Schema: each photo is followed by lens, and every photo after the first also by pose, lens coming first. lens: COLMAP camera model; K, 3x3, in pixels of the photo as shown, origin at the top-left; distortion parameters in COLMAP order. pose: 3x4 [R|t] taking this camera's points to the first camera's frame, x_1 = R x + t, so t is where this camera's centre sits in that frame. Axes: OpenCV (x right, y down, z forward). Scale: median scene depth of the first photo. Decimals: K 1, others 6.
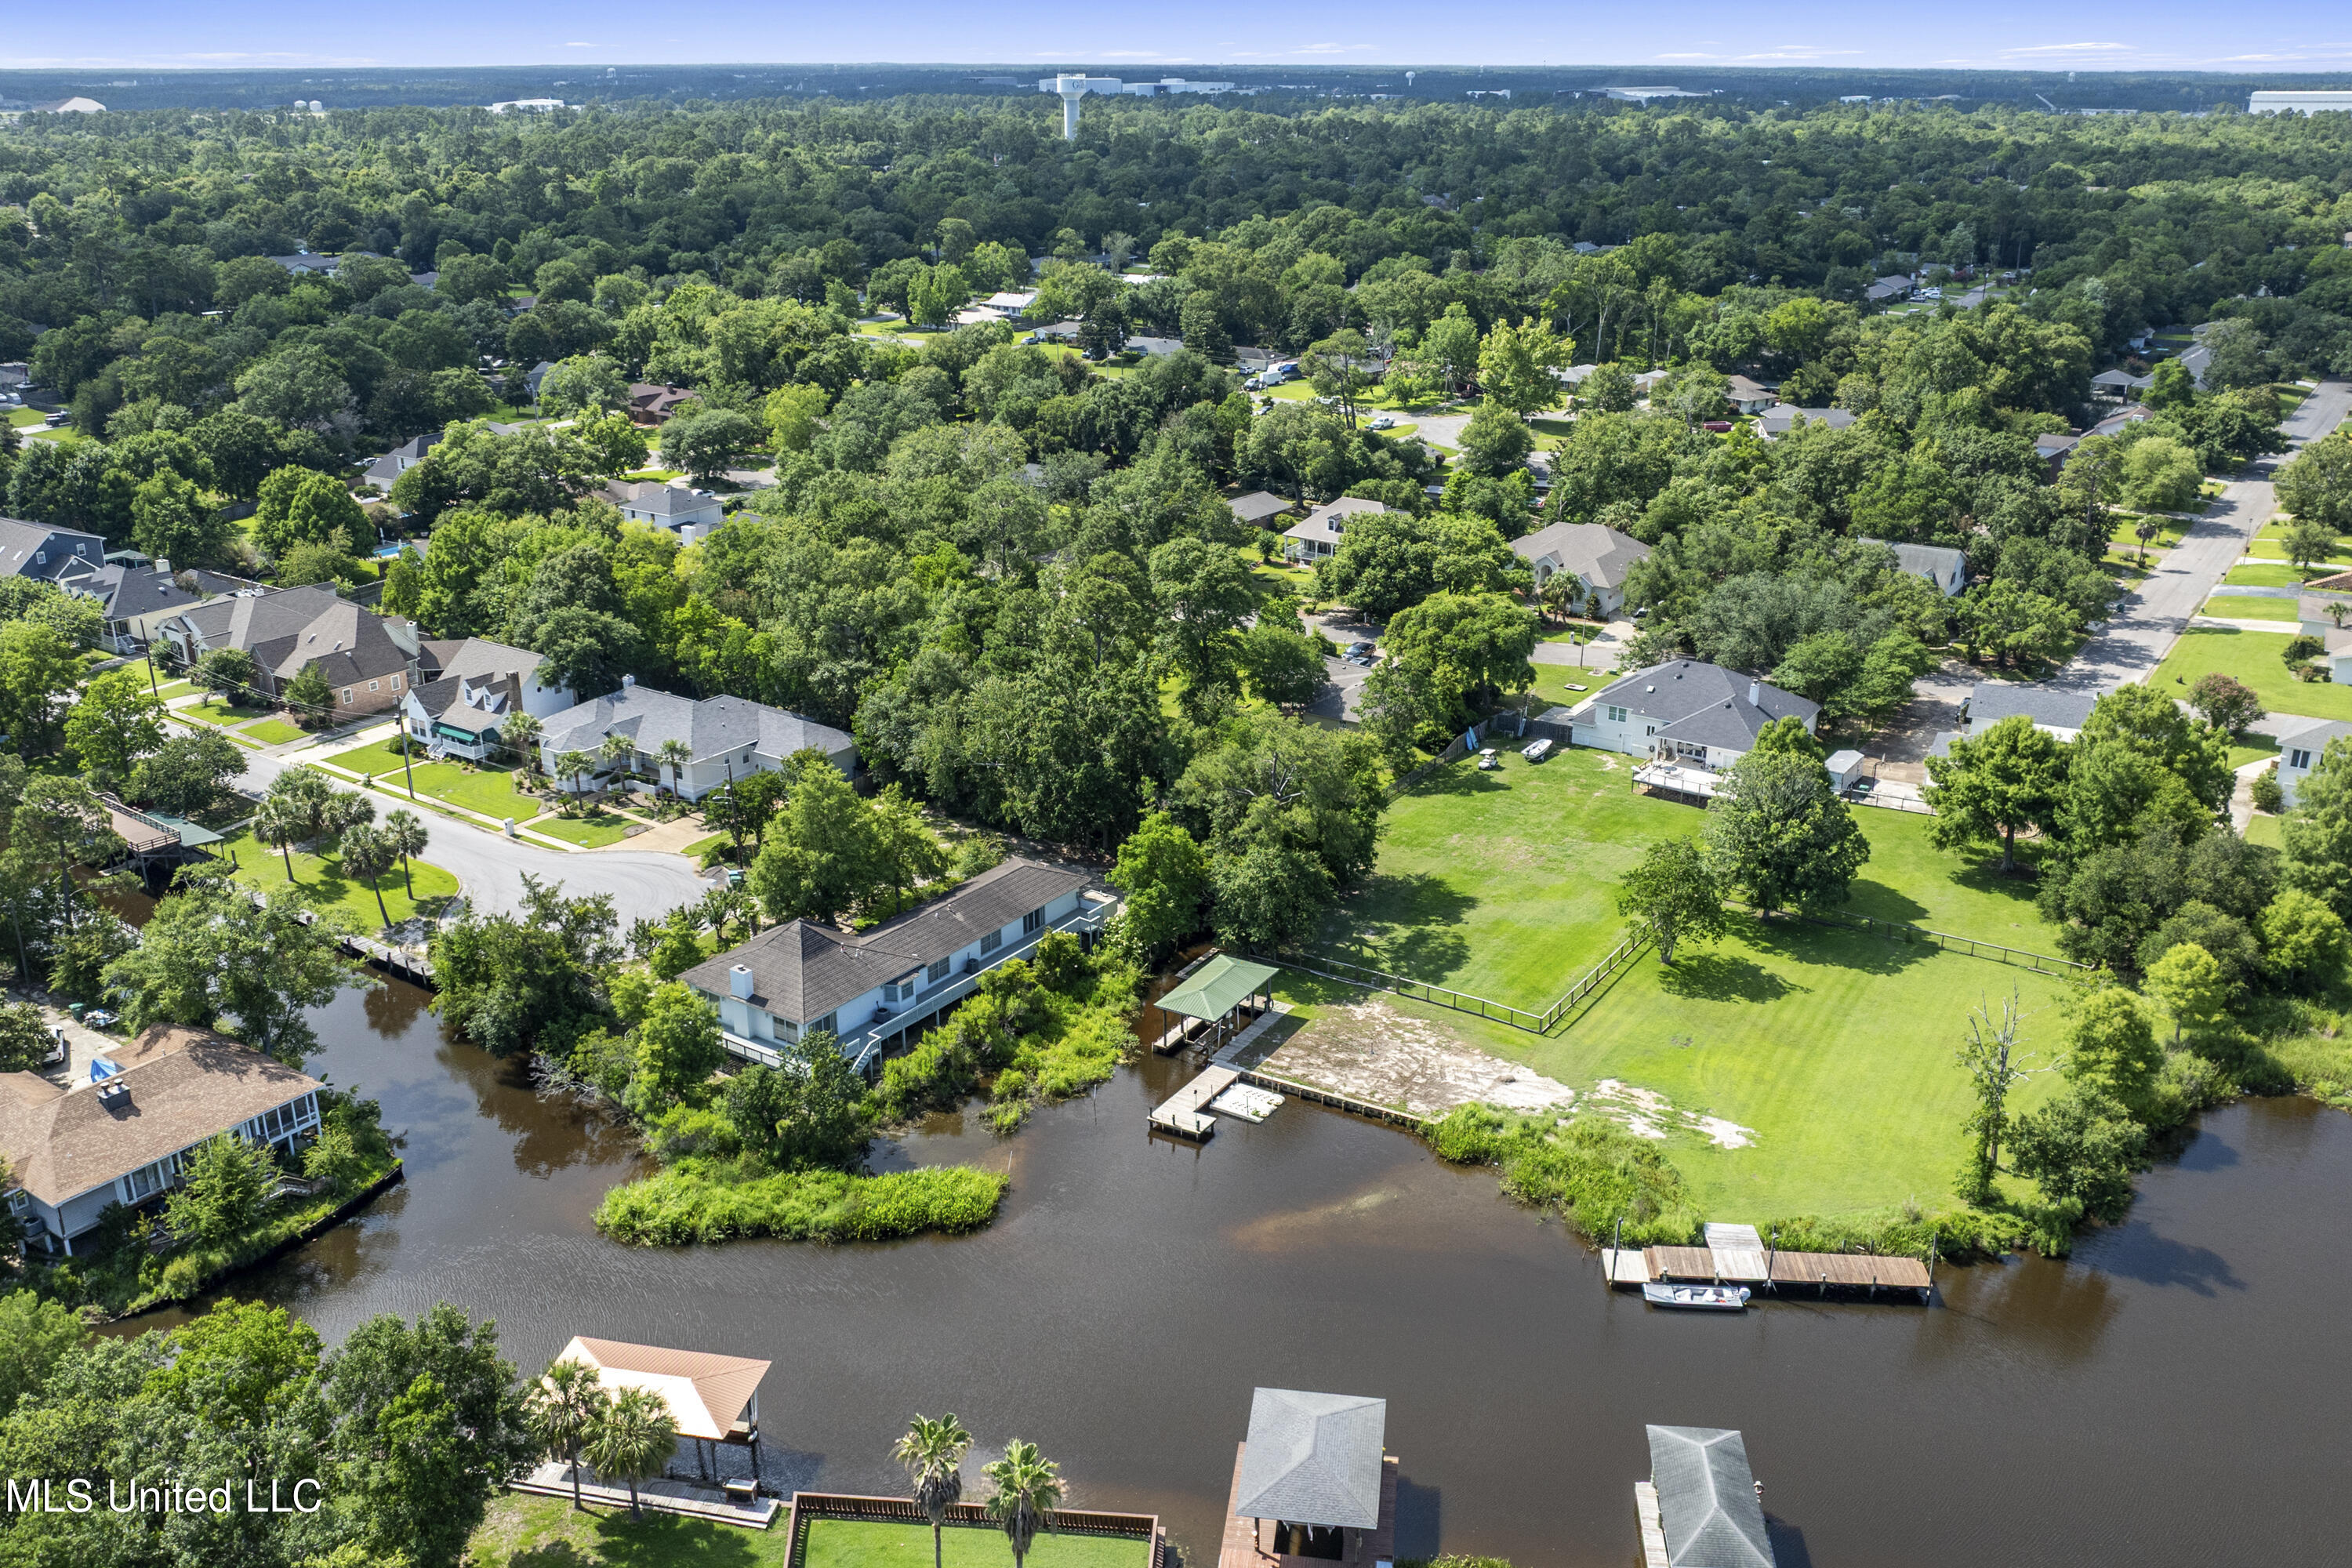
lens RADIAL K [[1981.8, 0, 1161.3], [0, 1981.8, 786.4], [0, 0, 1]] dist [-0.019363, -0.006356]
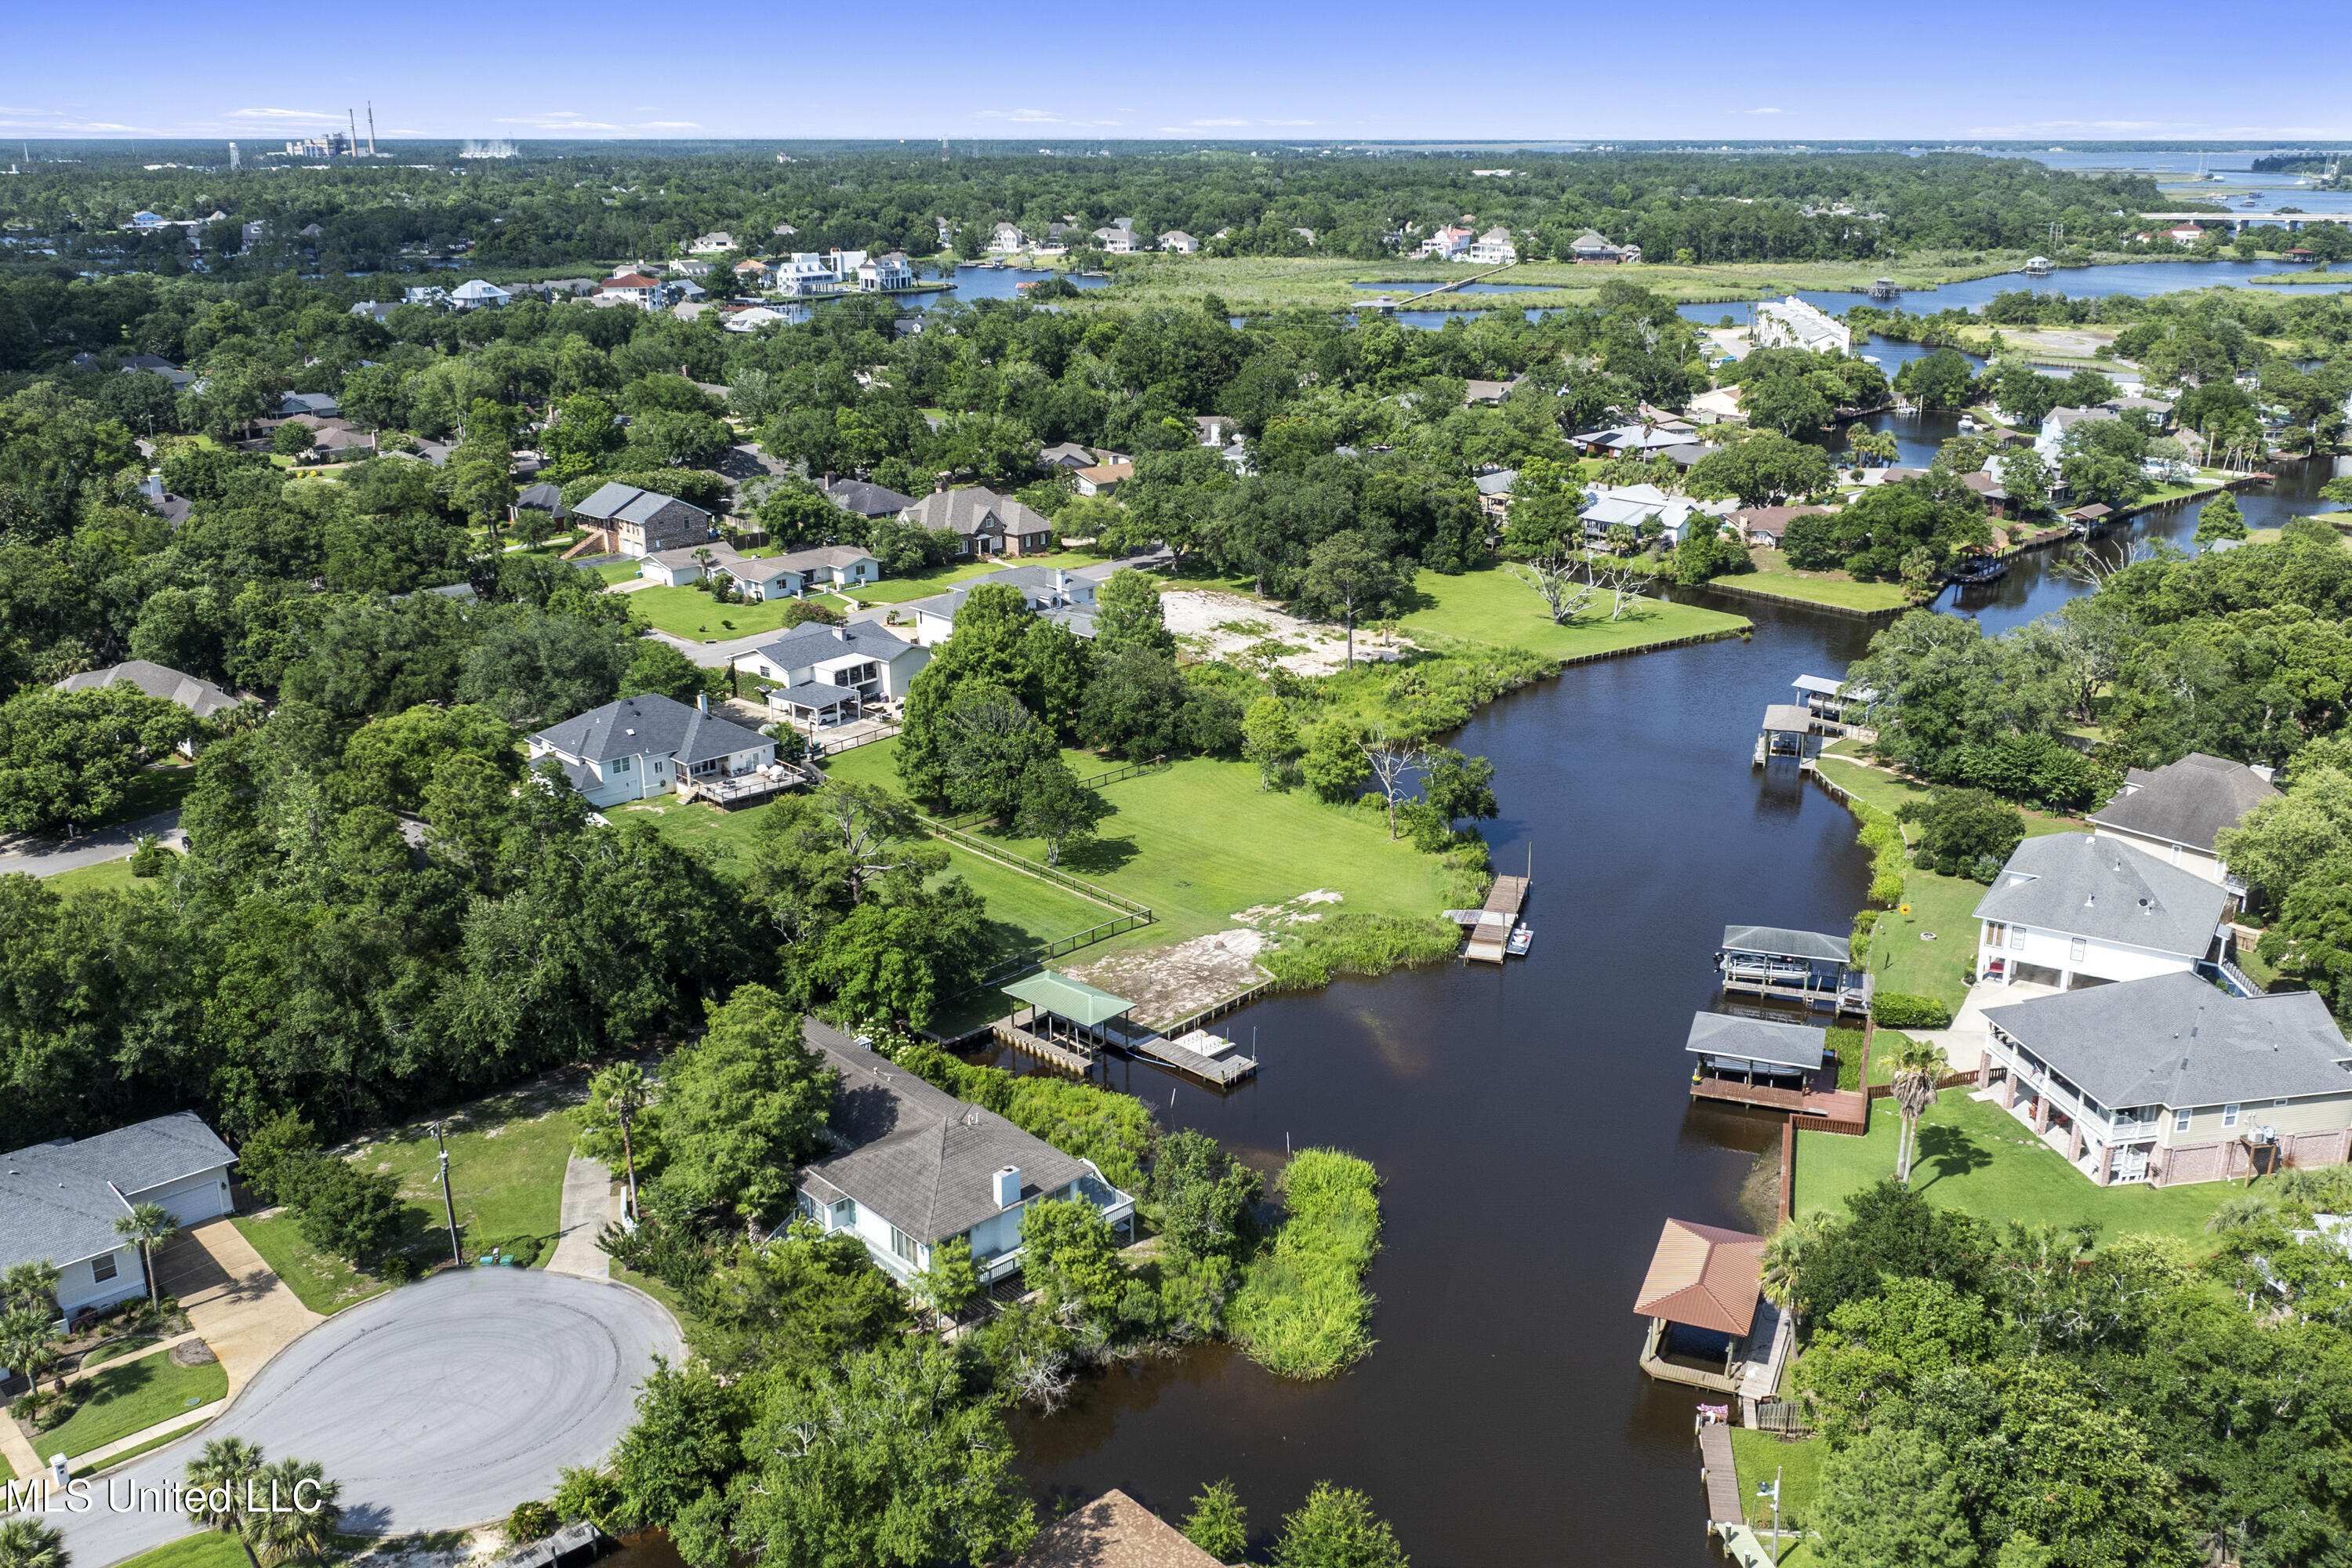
lens RADIAL K [[2002.2, 0, 1176.0], [0, 2002.2, 784.0], [0, 0, 1]] dist [-0.021562, -0.003890]
pose [[0.200919, -0.304968, 0.930928, -0.711209], [0.338918, 0.913260, 0.226033, -0.173311], [-0.919112, 0.270094, 0.286850, 0.476731]]
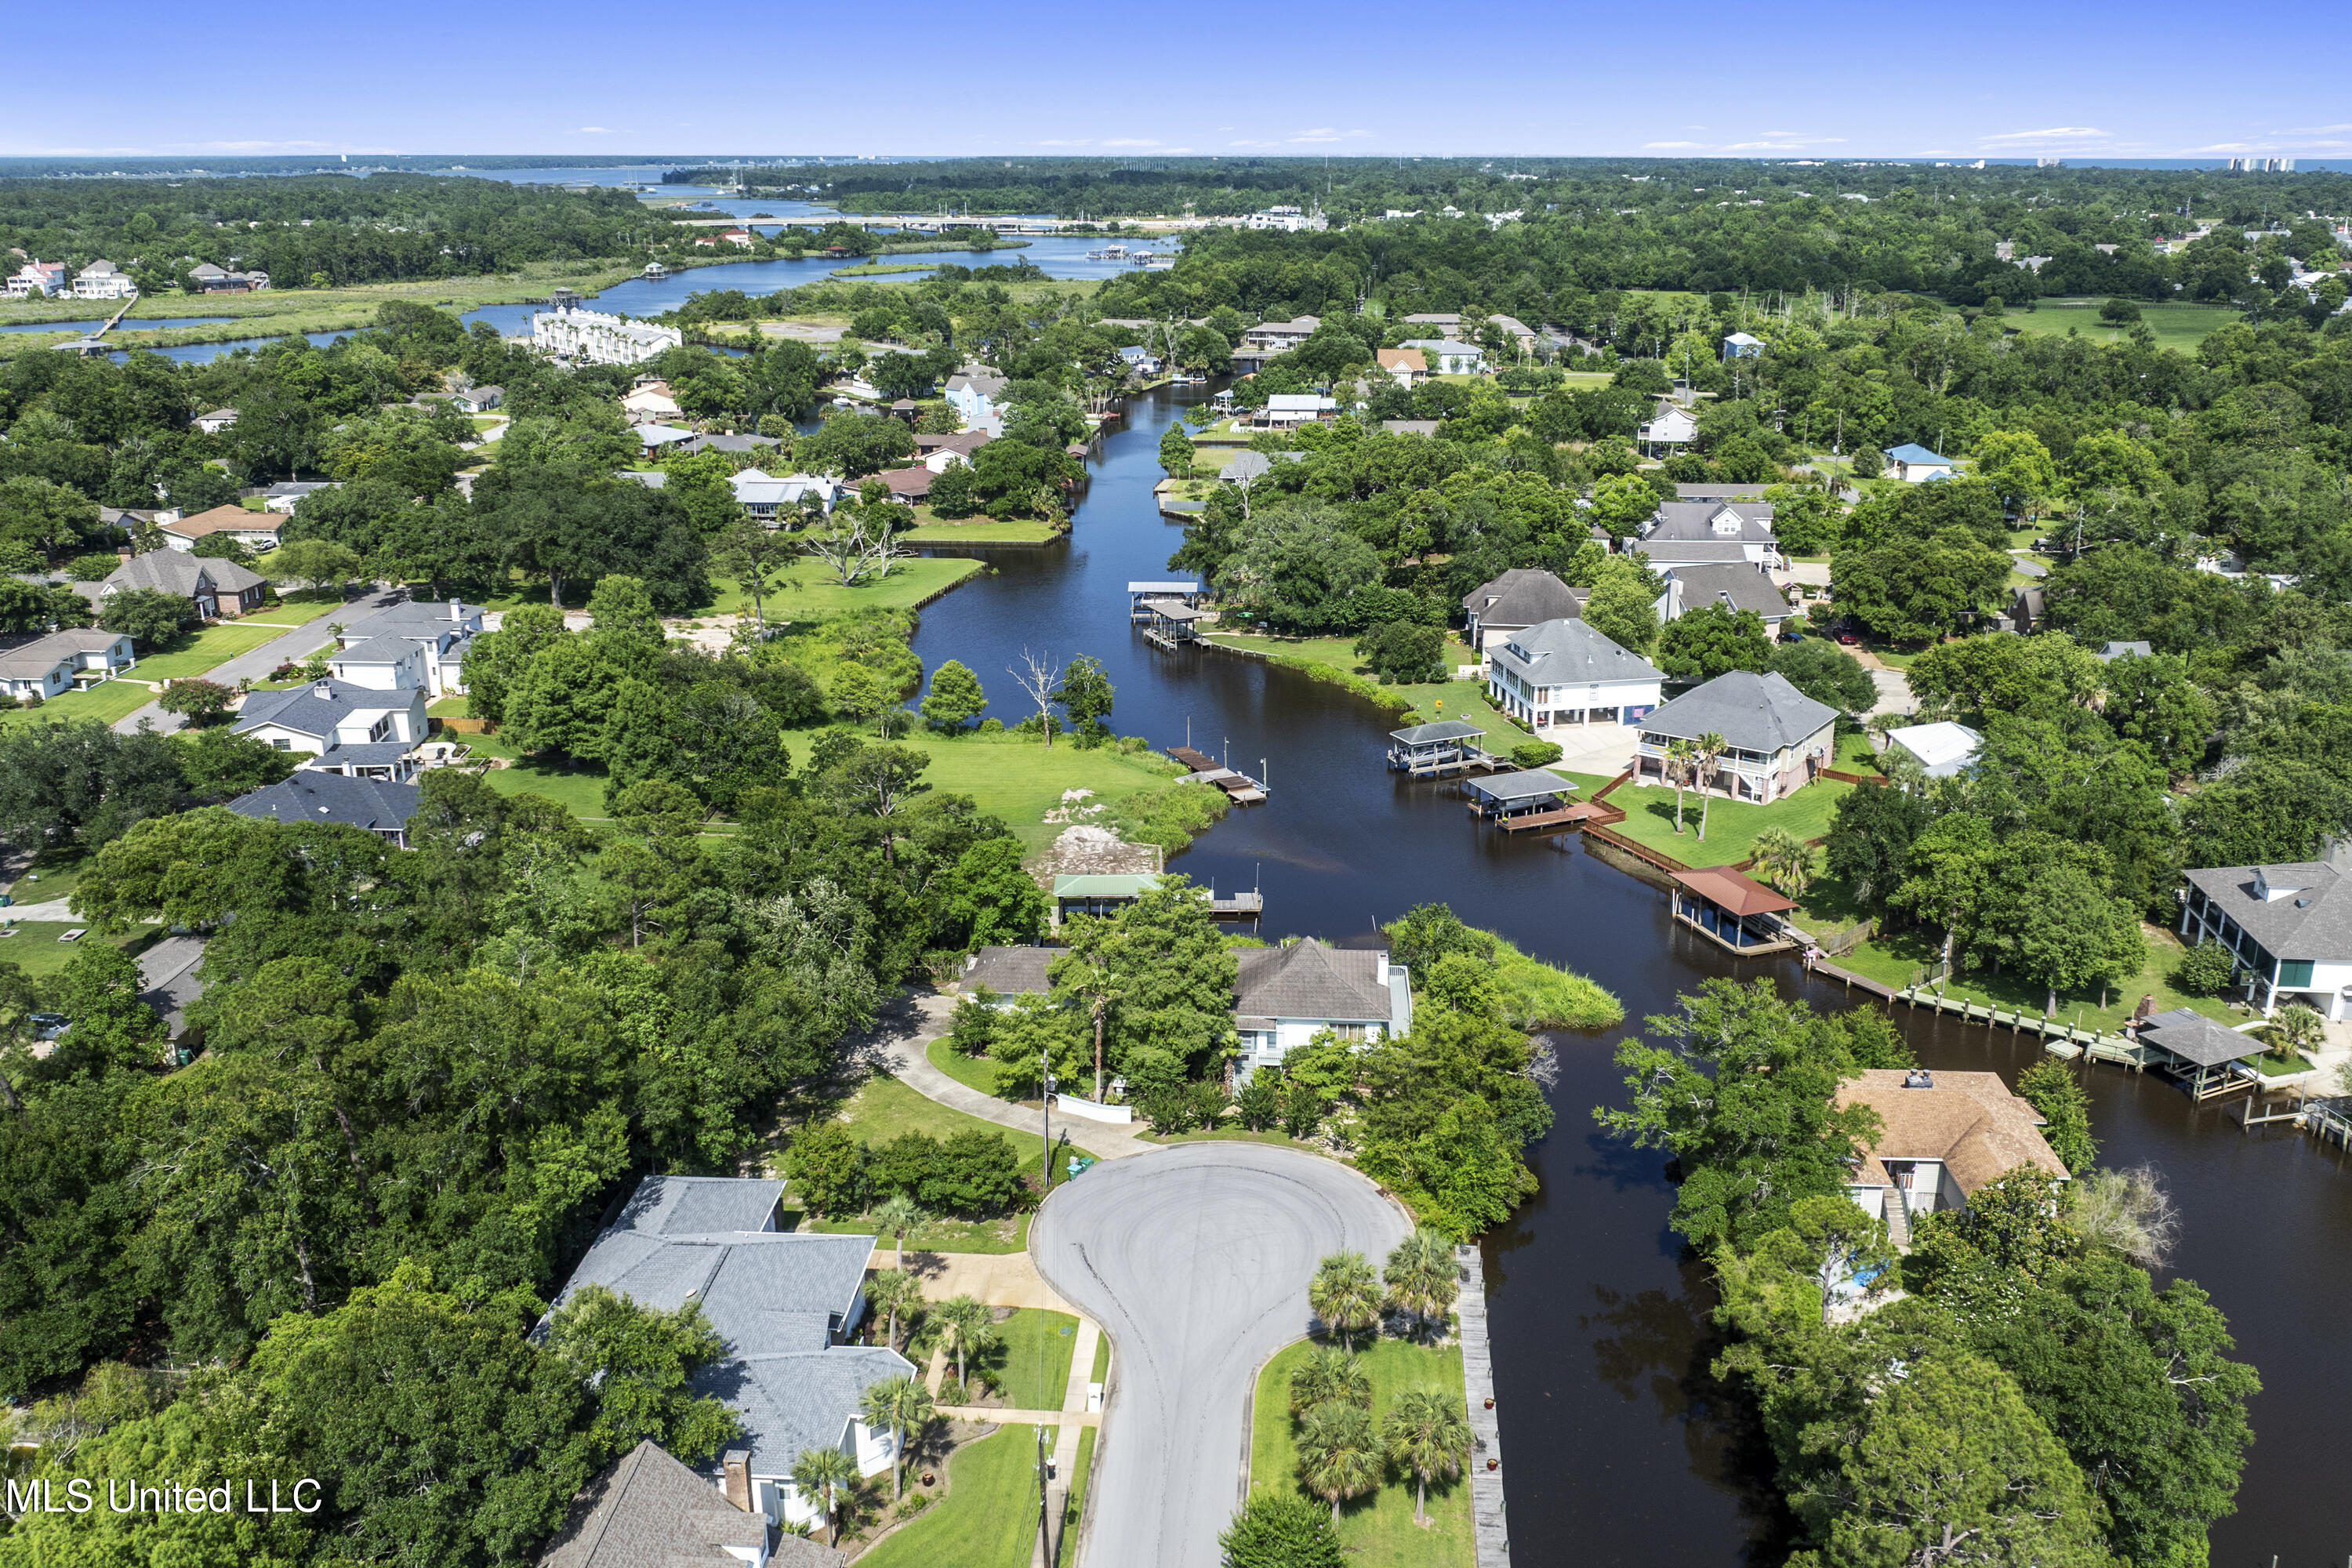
lens RADIAL K [[2002.2, 0, 1176.0], [0, 2002.2, 784.0], [0, 0, 1]] dist [-0.021562, -0.003890]
pose [[-0.528755, -0.256394, 0.809123, -0.762504], [0.294900, 0.838401, 0.458386, -0.394008], [-0.795897, 0.480984, -0.367698, 1.085252]]
